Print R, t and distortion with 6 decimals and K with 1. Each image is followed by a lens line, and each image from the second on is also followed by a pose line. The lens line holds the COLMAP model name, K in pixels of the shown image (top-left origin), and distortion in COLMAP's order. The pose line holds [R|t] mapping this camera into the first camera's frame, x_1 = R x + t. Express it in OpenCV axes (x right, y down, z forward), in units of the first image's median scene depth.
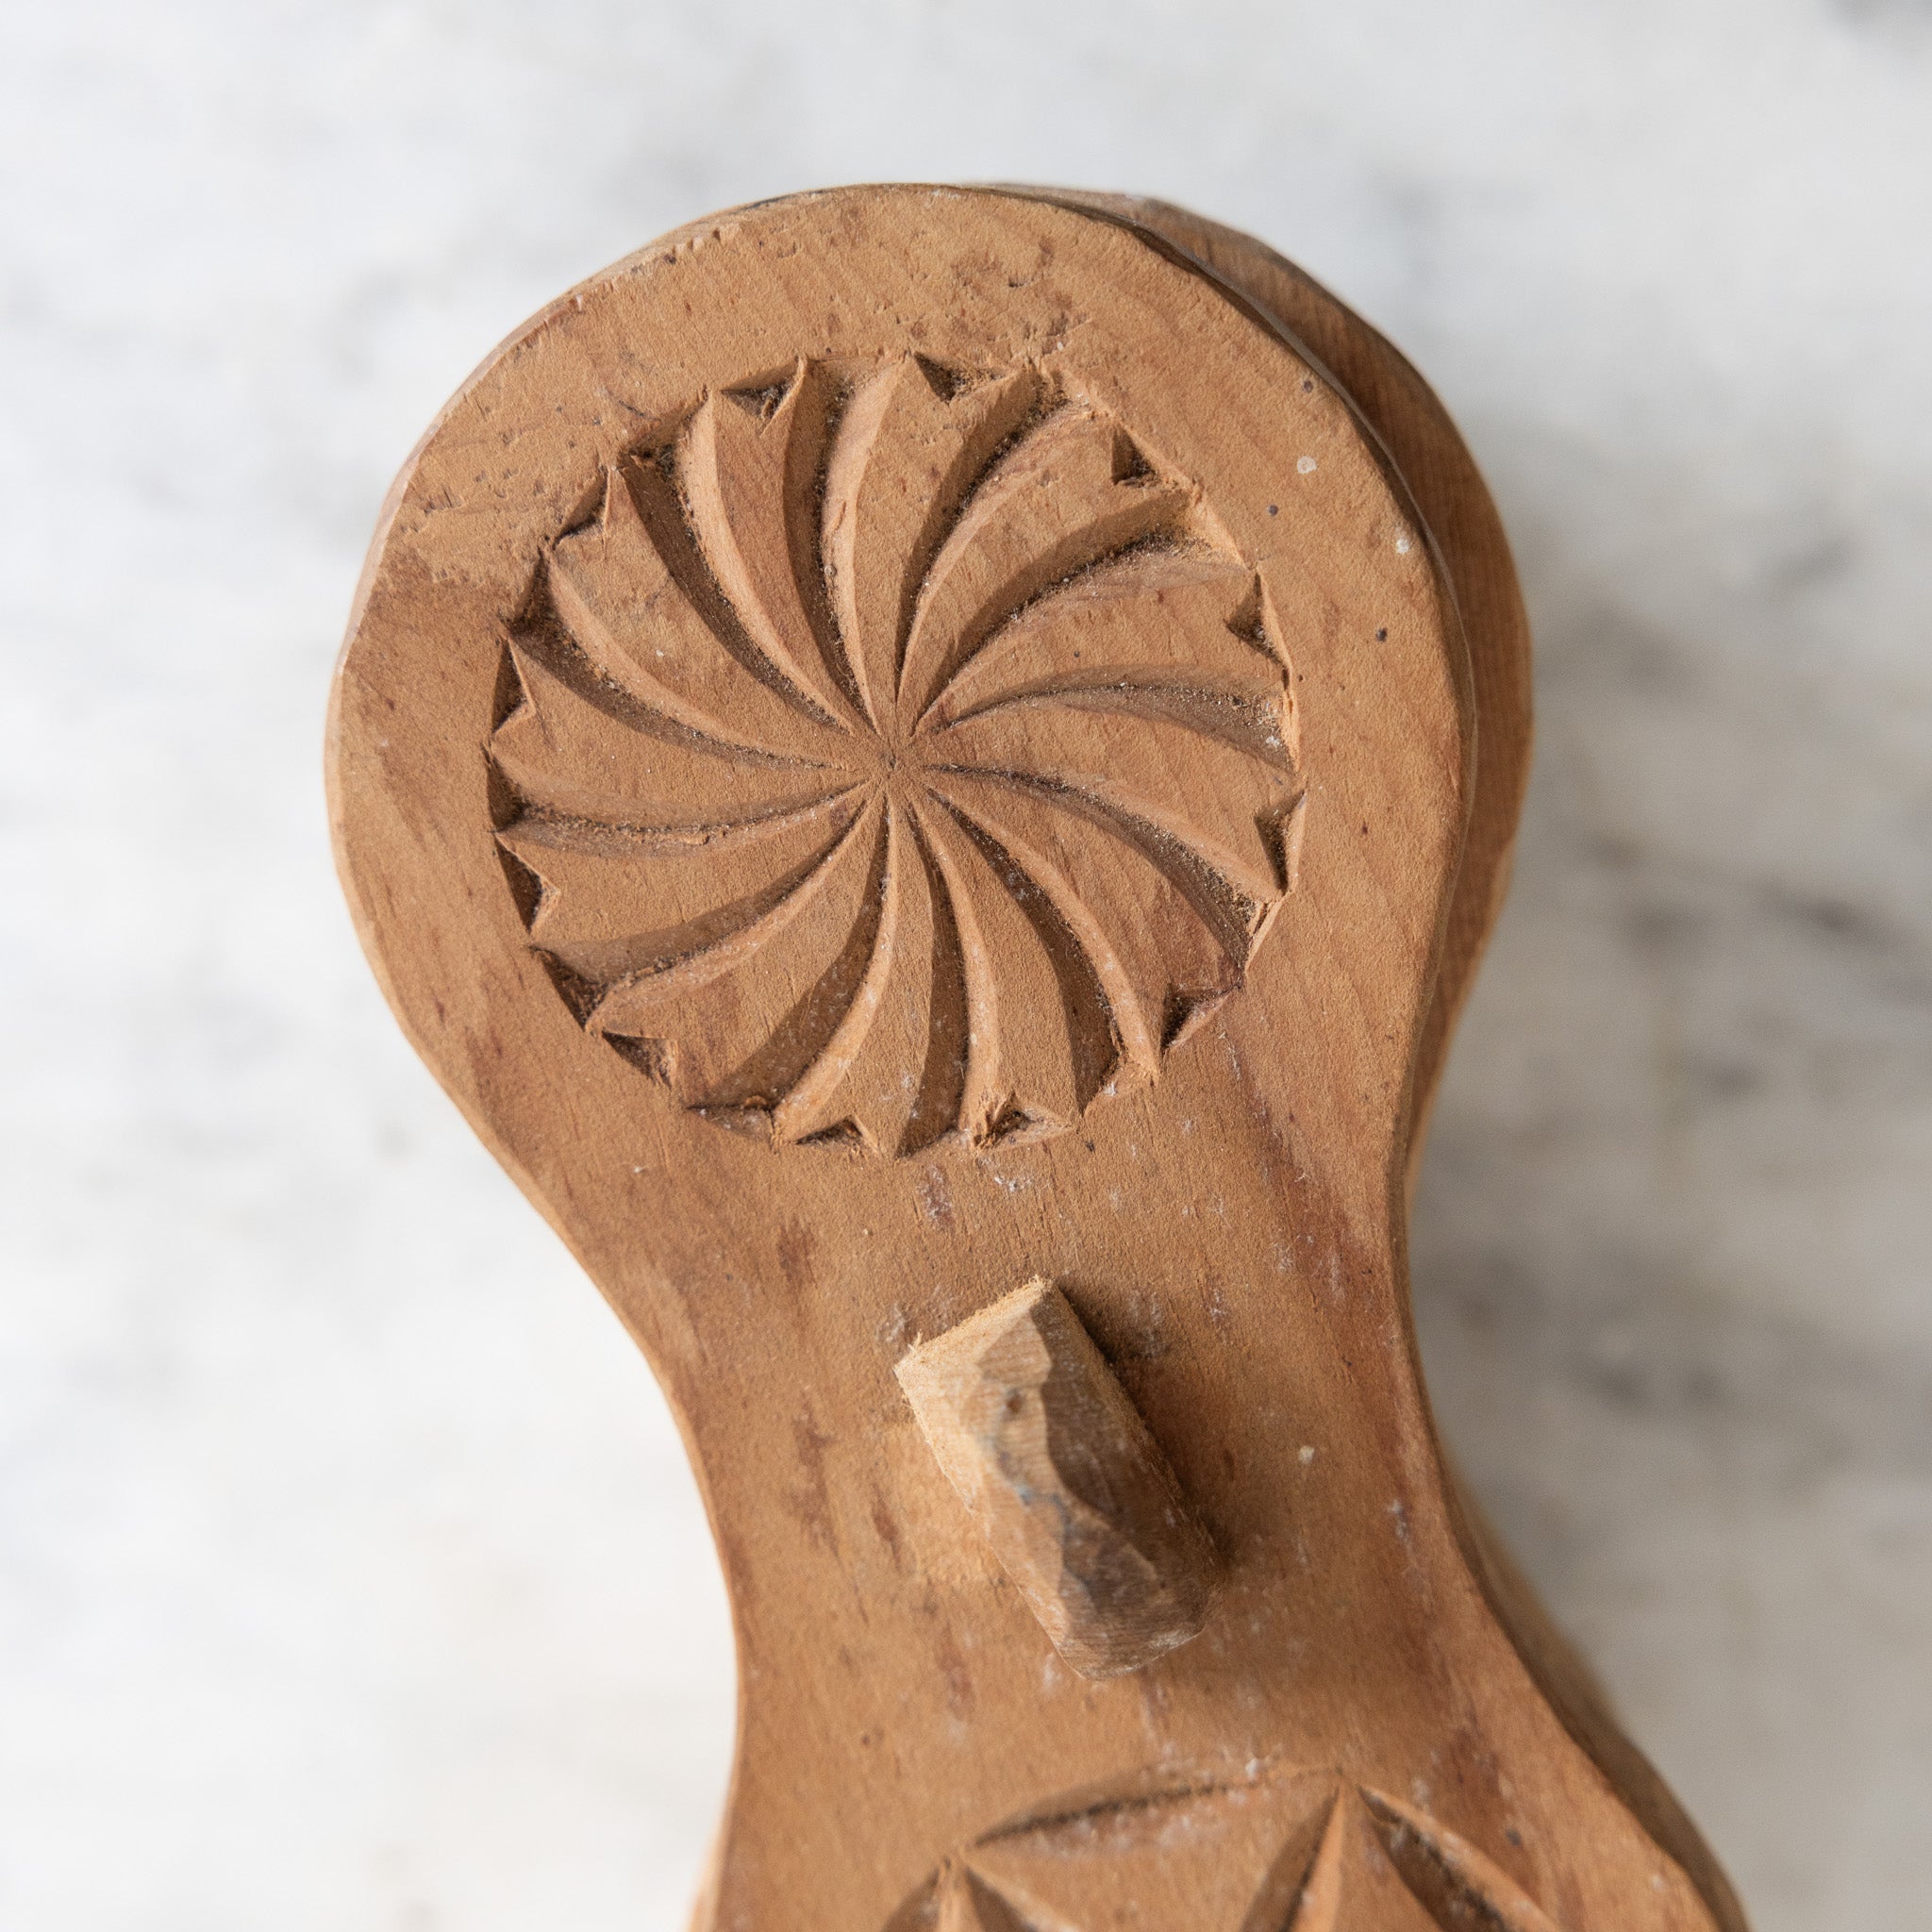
lens RADIAL K [[5577.9, 0, 966.7], [0, 5577.9, 968.4], [0, 0, 1]] dist [0.075401, 0.000000]
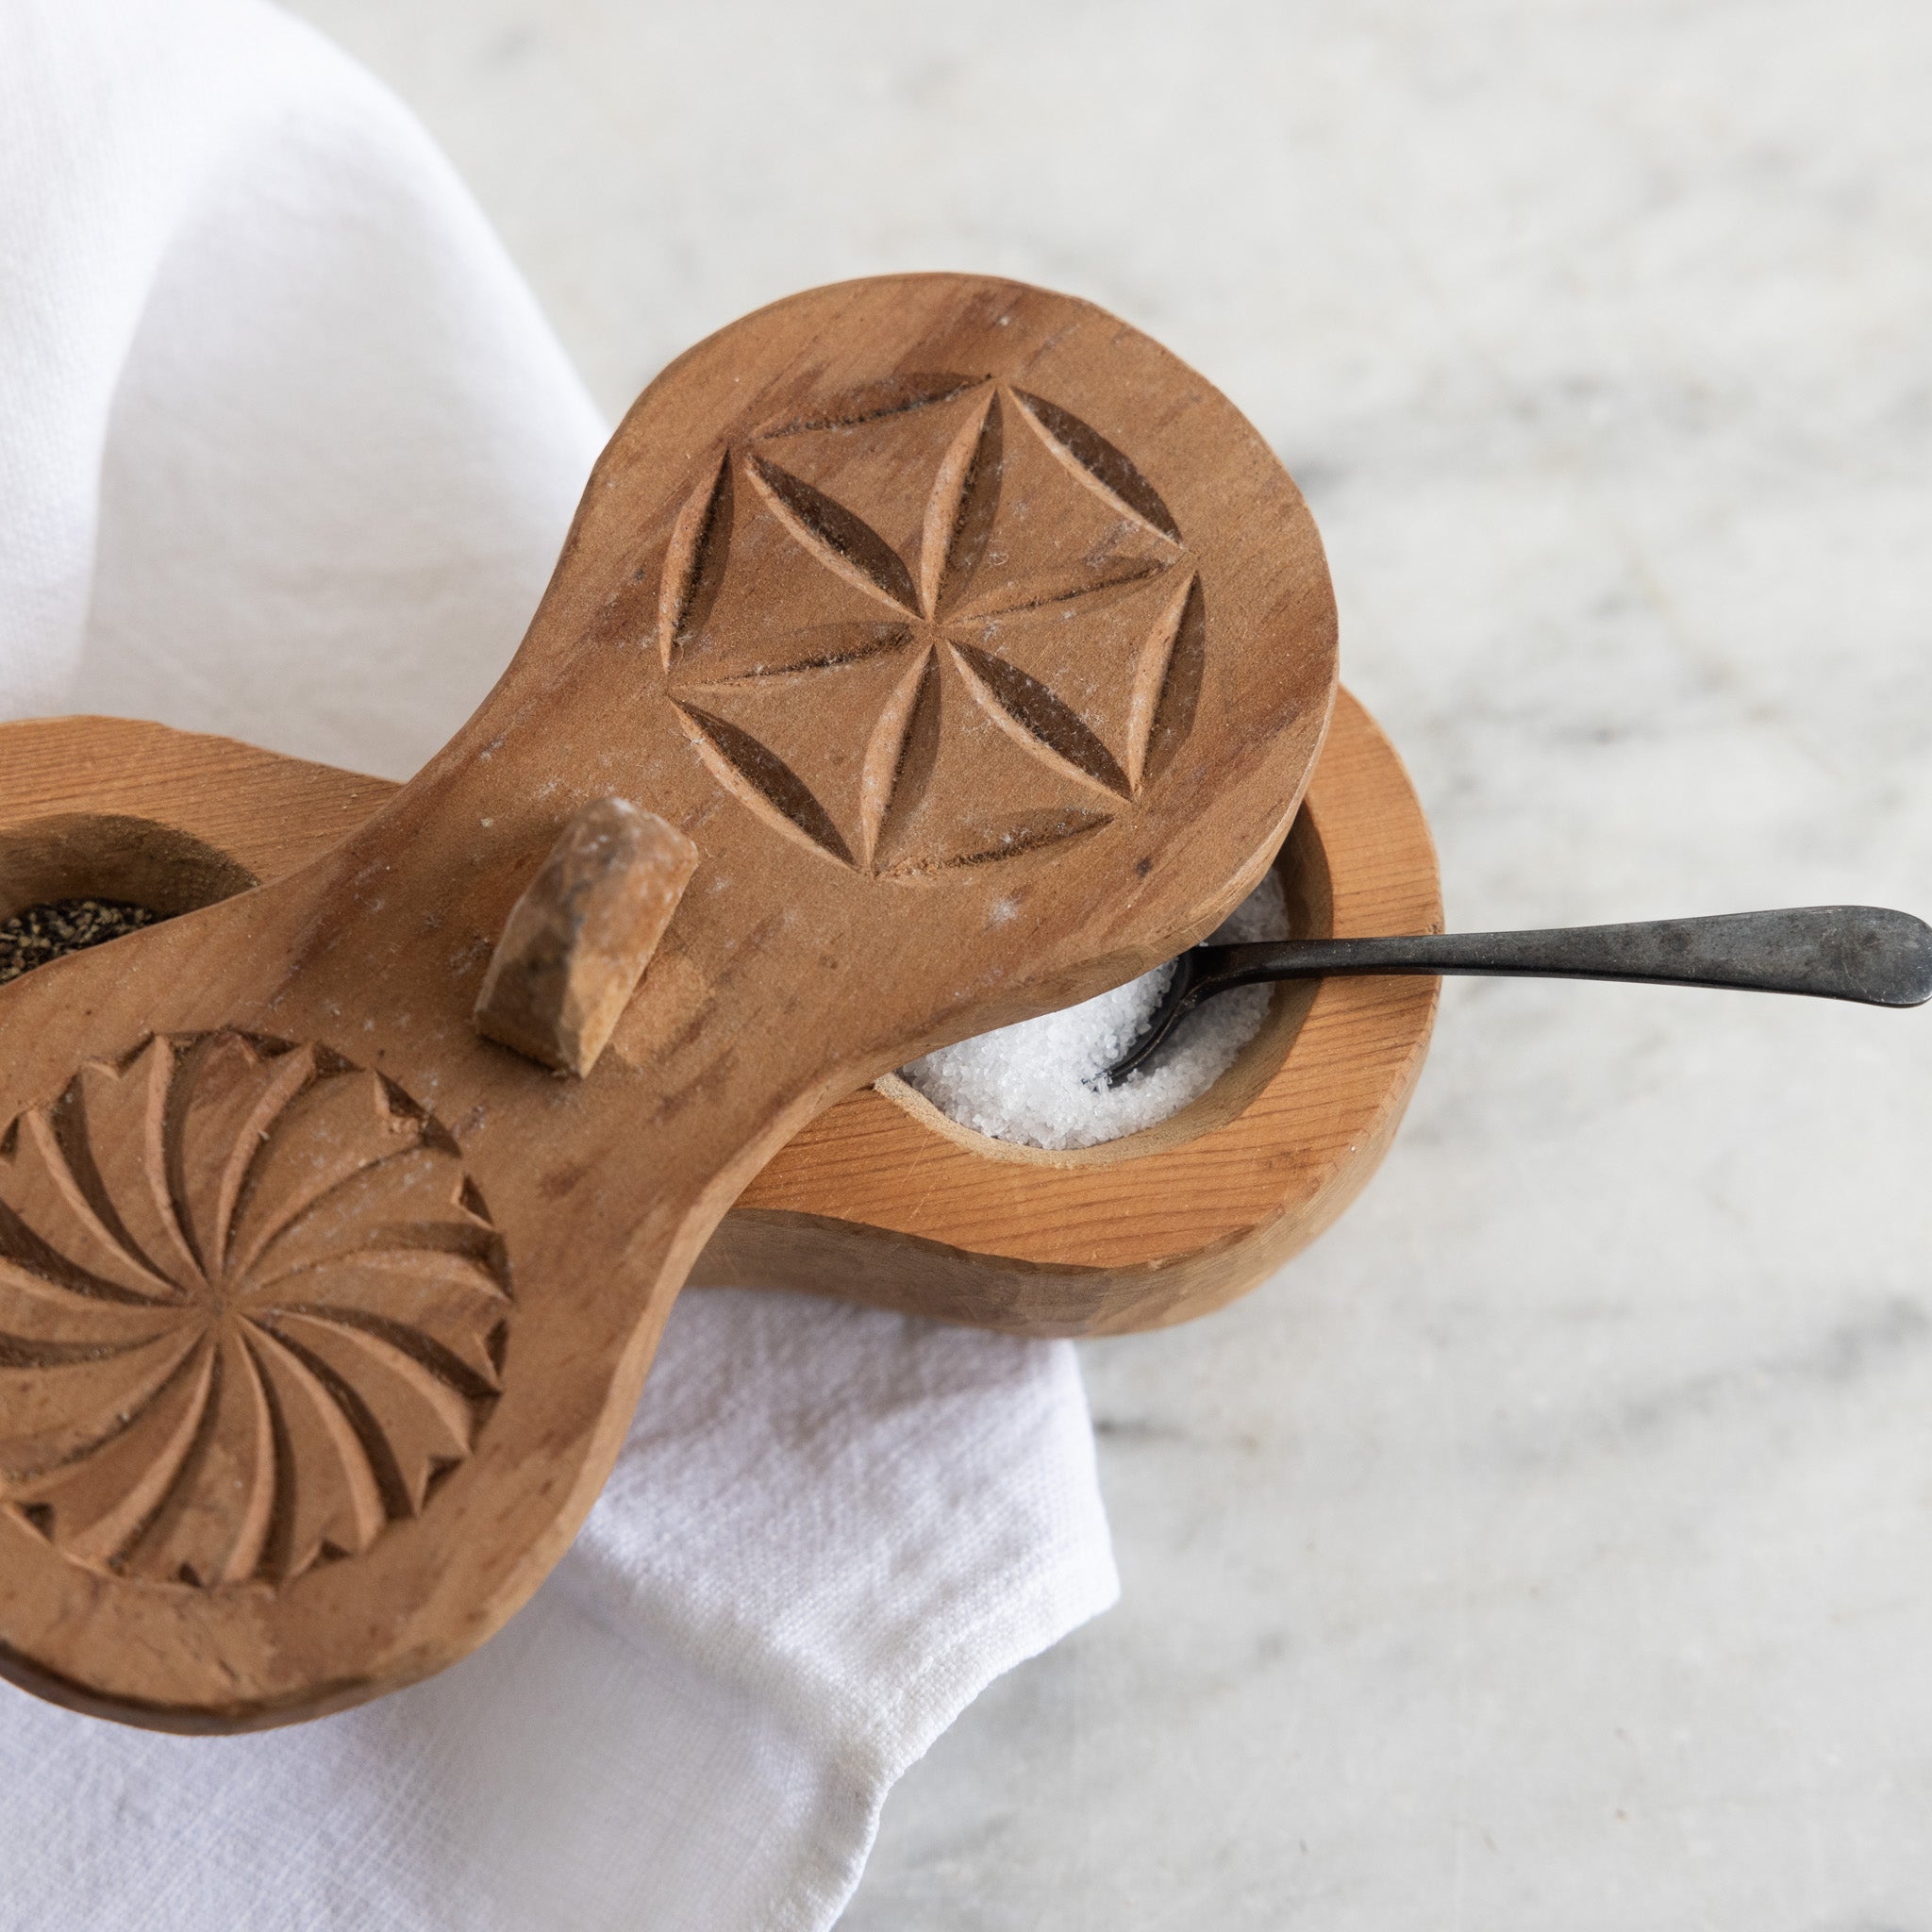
lens RADIAL K [[5577.9, 0, 966.6], [0, 5577.9, 965.5], [0, 0, 1]] dist [0.075401, 0.000000]
pose [[-0.503356, -0.862780, -0.047371, 0.032742], [0.858704, -0.505578, 0.083771, 0.050293], [-0.096226, 0.001489, 0.995358, -0.419866]]
